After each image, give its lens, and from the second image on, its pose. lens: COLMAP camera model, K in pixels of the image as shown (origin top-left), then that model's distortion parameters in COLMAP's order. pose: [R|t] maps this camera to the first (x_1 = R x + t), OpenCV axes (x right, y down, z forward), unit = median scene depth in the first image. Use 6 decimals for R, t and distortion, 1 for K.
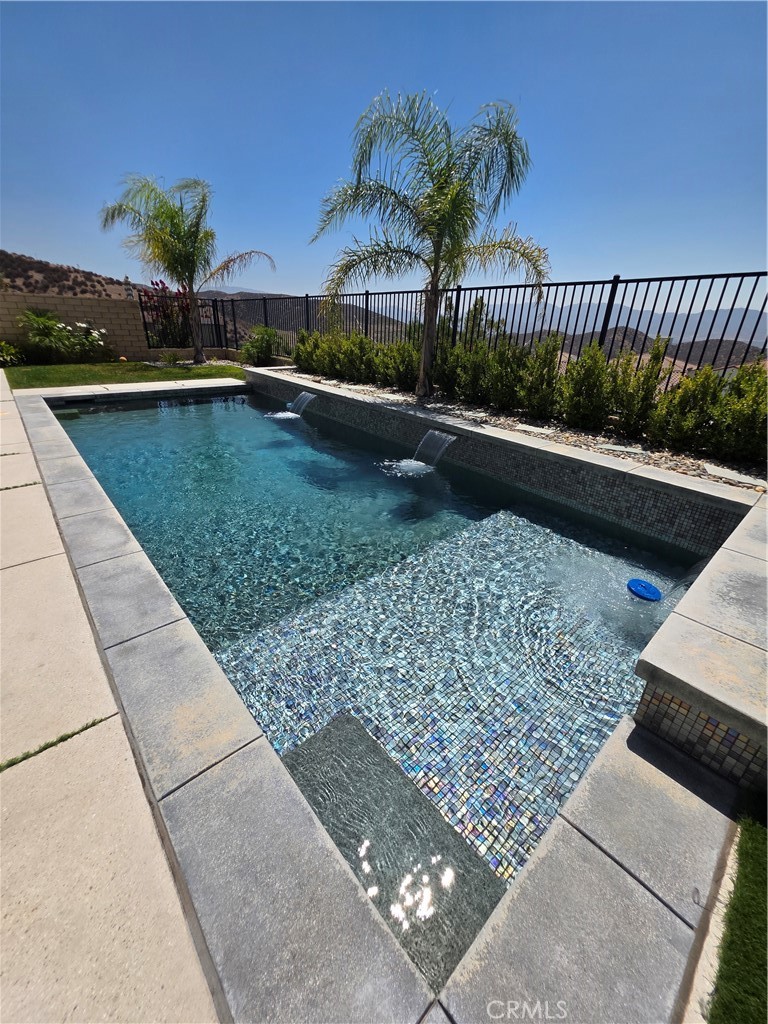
lens RADIAL K [[407.5, 0, 385.7], [0, 407.5, 515.0], [0, 0, 1]] dist [-0.000196, 0.000496]
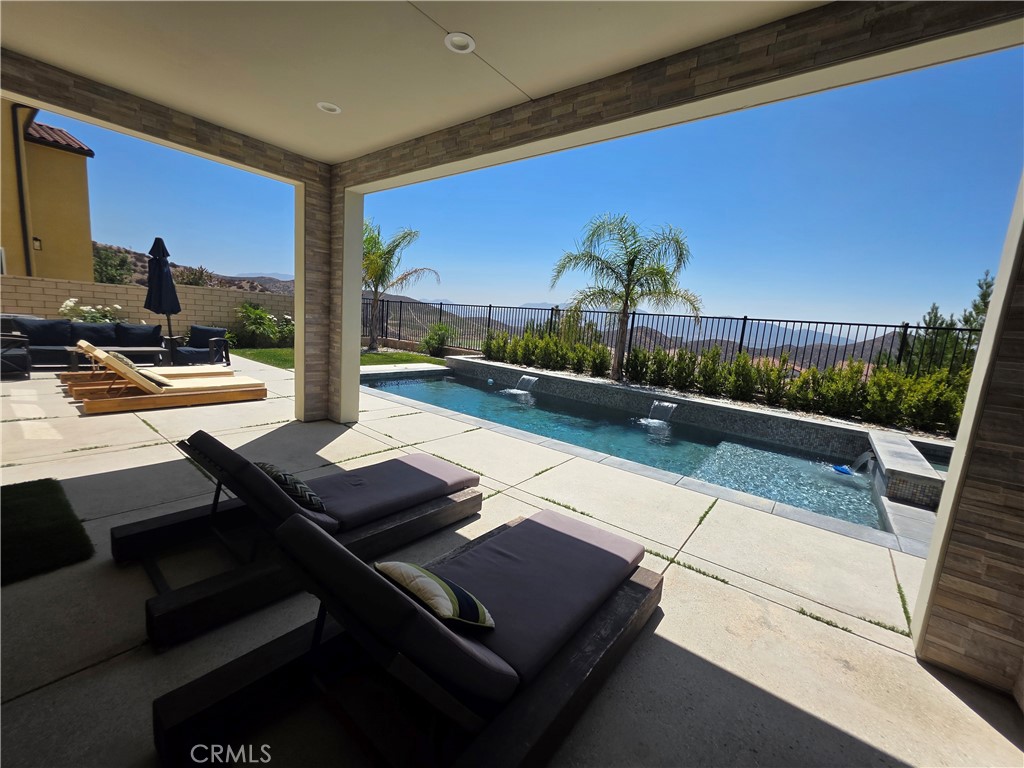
lens RADIAL K [[407.5, 0, 511.5], [0, 407.5, 387.5], [0, 0, 1]] dist [-0.000196, 0.000496]
pose [[0.984057, 0.013221, 0.177361, -0.634154], [0.033764, 0.965211, -0.259284, 0.117076], [-0.174619, 0.261139, 0.949376, -0.360860]]
